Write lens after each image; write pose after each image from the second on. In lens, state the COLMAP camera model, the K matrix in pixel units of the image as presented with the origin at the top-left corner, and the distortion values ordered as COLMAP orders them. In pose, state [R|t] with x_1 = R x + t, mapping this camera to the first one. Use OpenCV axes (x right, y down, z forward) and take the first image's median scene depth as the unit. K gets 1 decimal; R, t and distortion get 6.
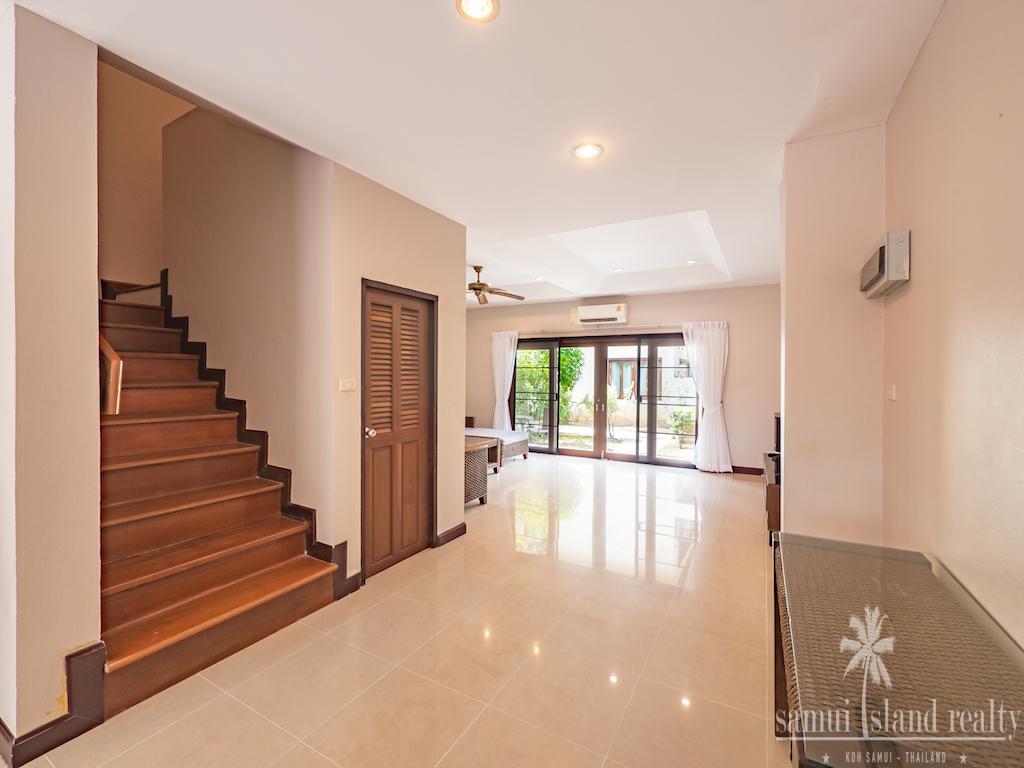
lens RADIAL K [[444.9, 0, 515.9], [0, 444.9, 384.9], [0, 0, 1]] dist [-0.002077, -0.000519]
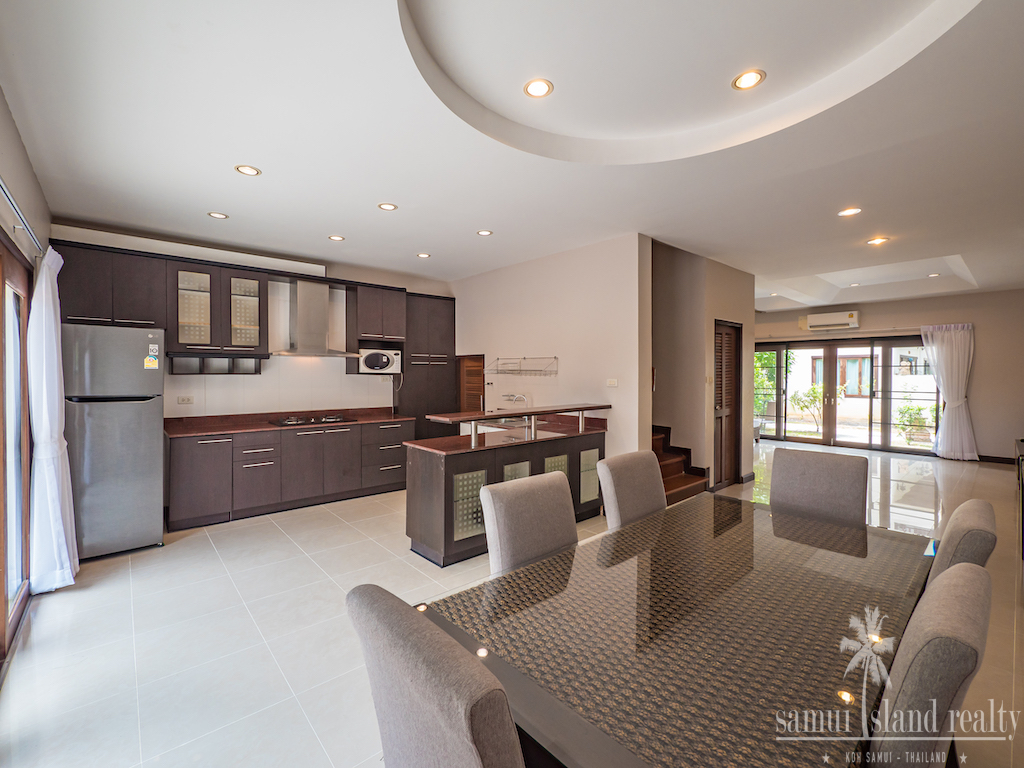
lens RADIAL K [[444.9, 0, 513.9], [0, 444.9, 381.6], [0, 0, 1]] dist [-0.002077, -0.000519]
pose [[0.942828, -0.001054, -0.333279, -0.209398], [-0.000587, 0.999988, -0.004823, 0.006368], [0.333280, 0.004743, 0.942816, -0.378460]]
